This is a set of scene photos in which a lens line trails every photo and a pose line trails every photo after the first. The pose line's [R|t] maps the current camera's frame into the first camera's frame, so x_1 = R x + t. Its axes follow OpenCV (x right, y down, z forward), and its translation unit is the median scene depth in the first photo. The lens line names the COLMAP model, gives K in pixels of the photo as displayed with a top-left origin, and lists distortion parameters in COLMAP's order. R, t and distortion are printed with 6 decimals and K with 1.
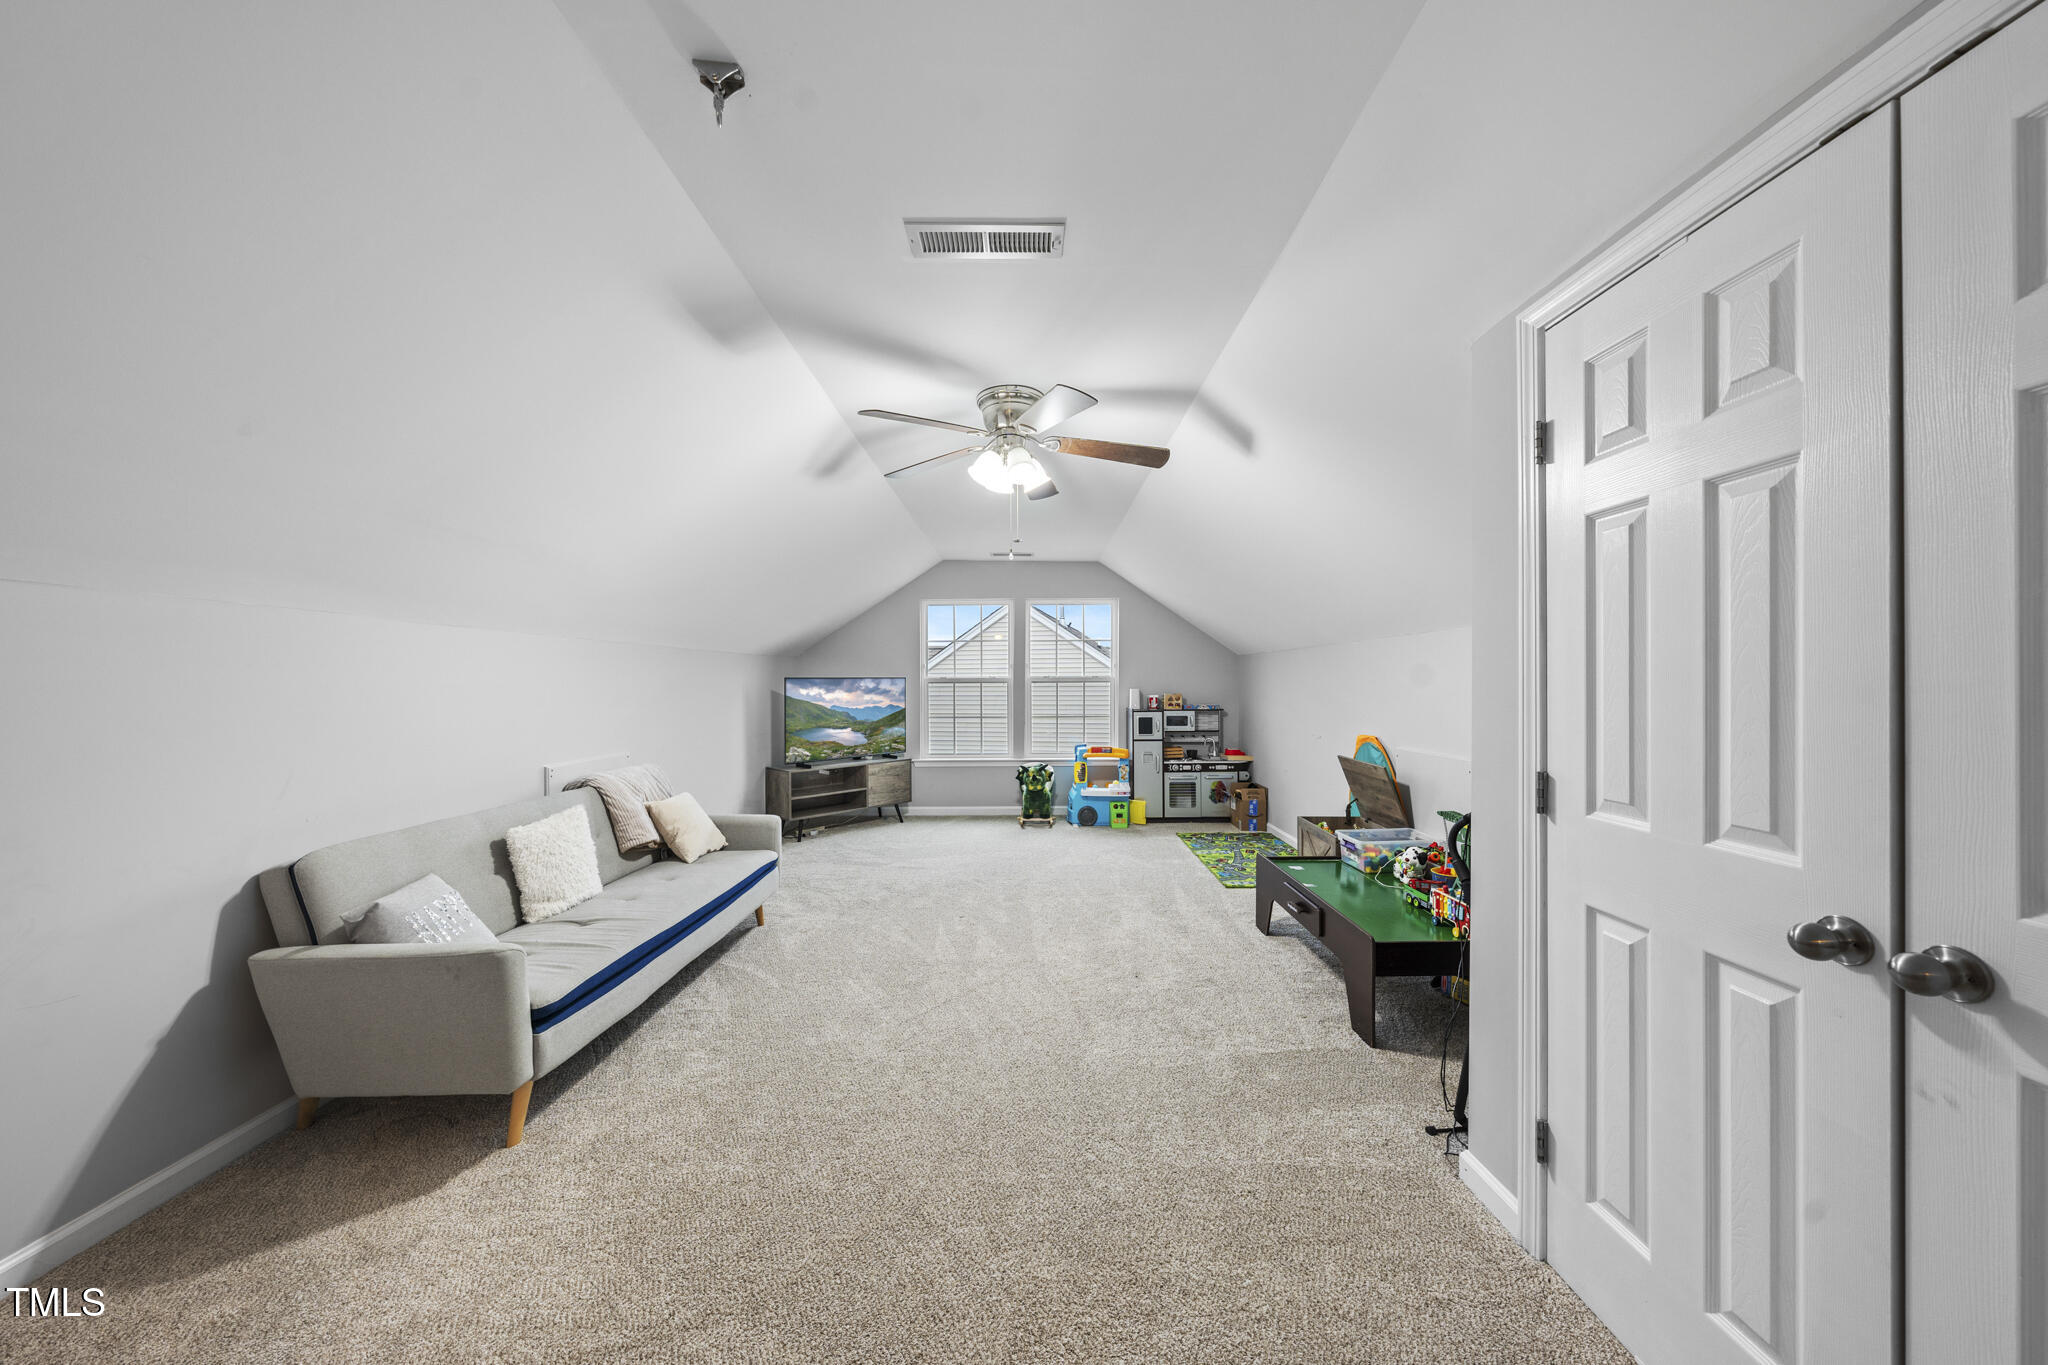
lens RADIAL K [[689.4, 0, 1031.5], [0, 689.4, 680.2], [0, 0, 1]] dist [-0.000279, -0.000065]
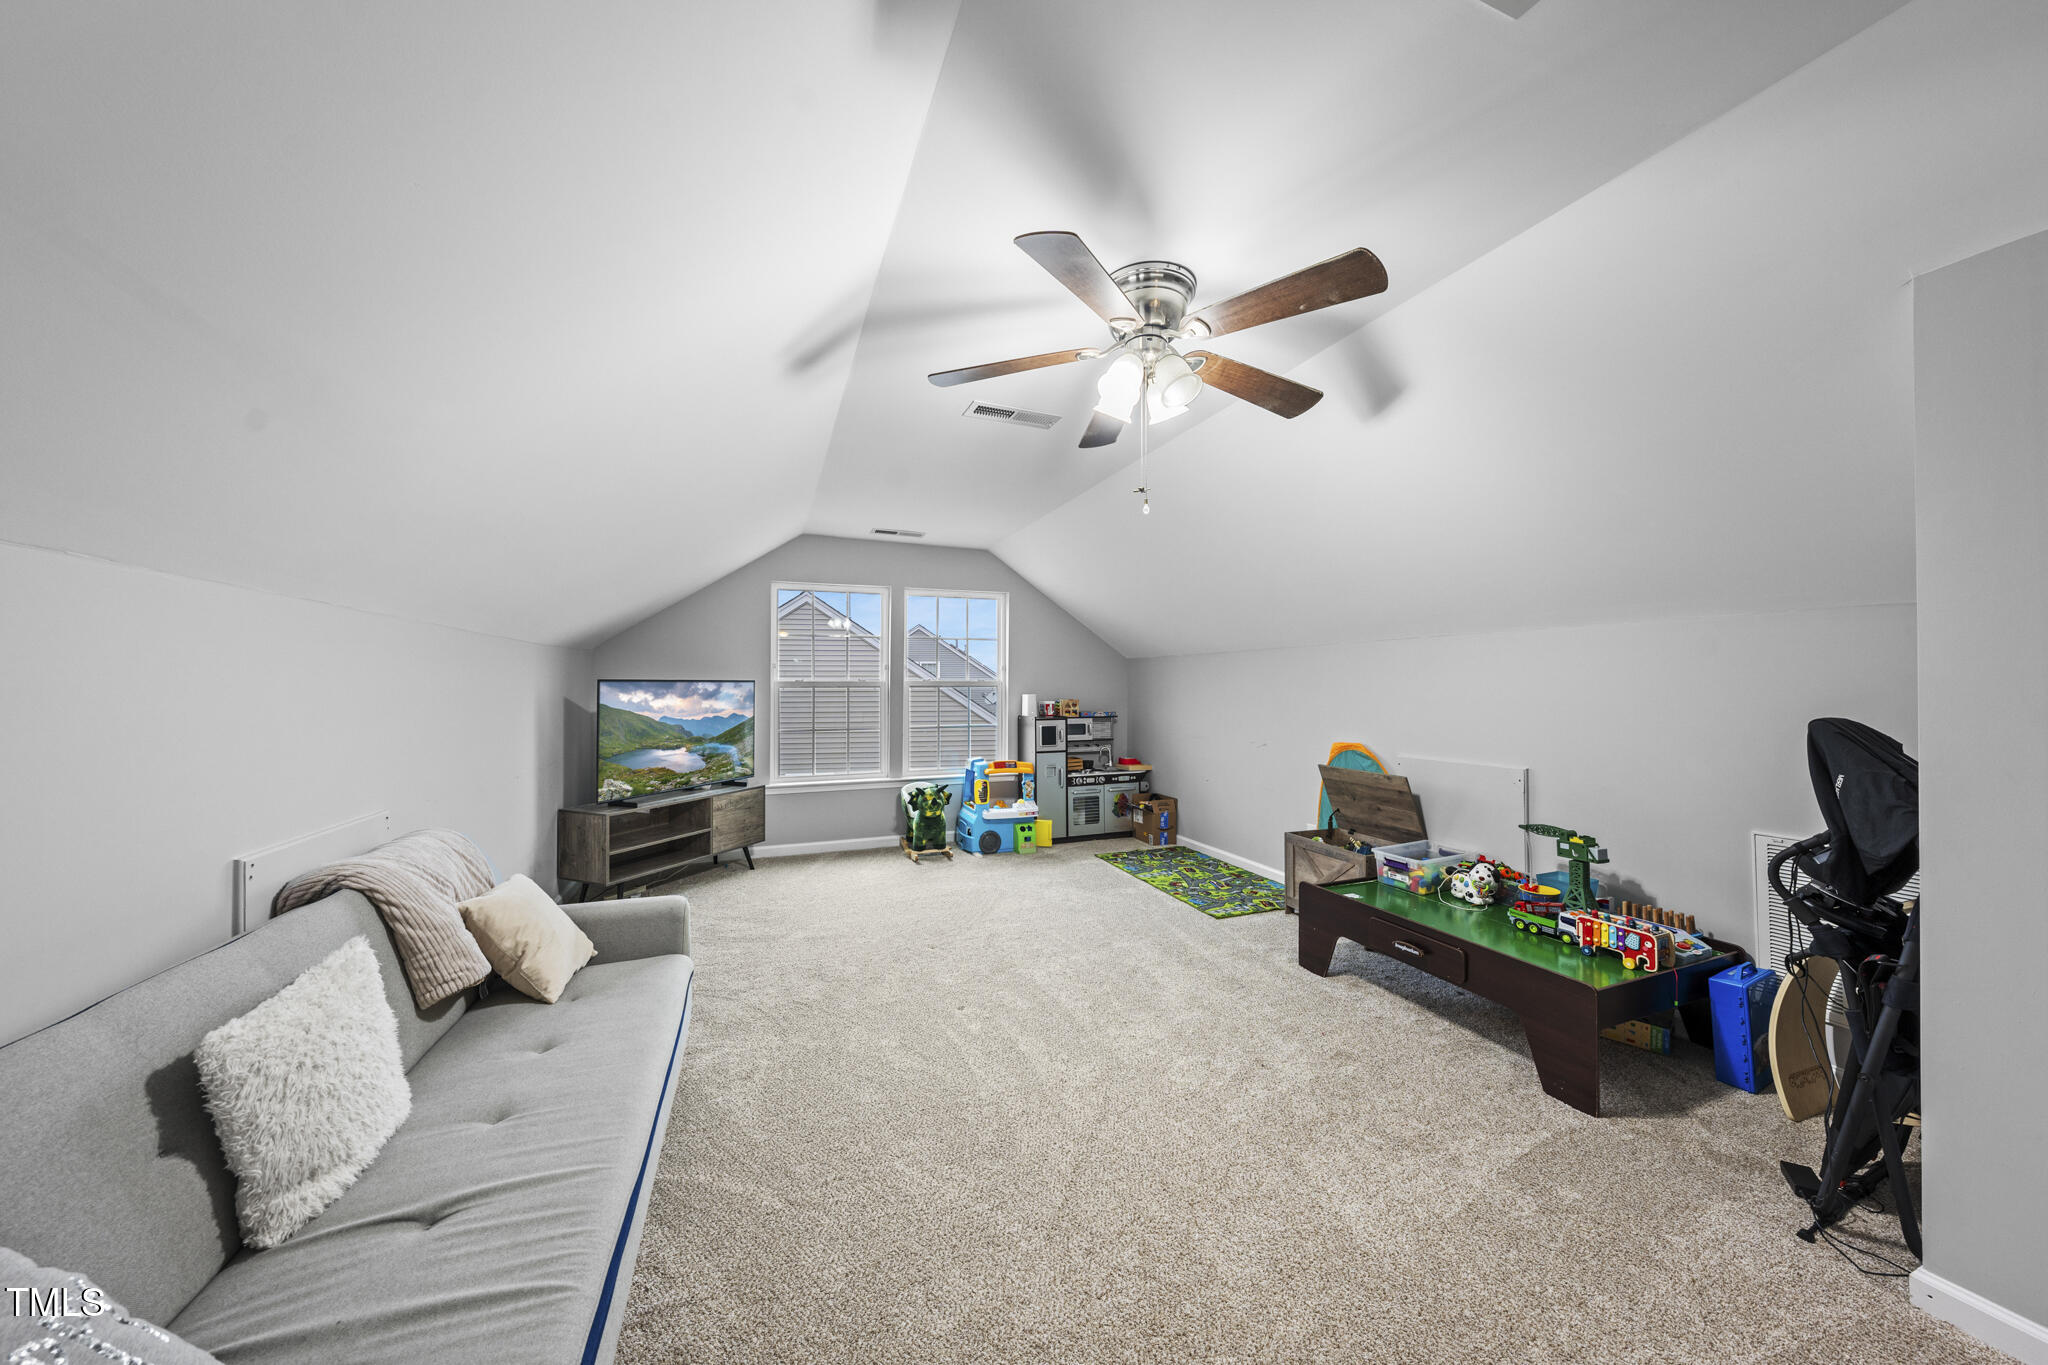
lens RADIAL K [[689.4, 0, 1027.3], [0, 689.4, 672.3], [0, 0, 1]] dist [-0.000279, -0.000065]
pose [[0.932702, 0.010316, 0.360499, -0.270763], [-0.003763, 0.999815, -0.018873, 0.001962], [-0.360627, 0.016246, 0.932569, 0.259720]]
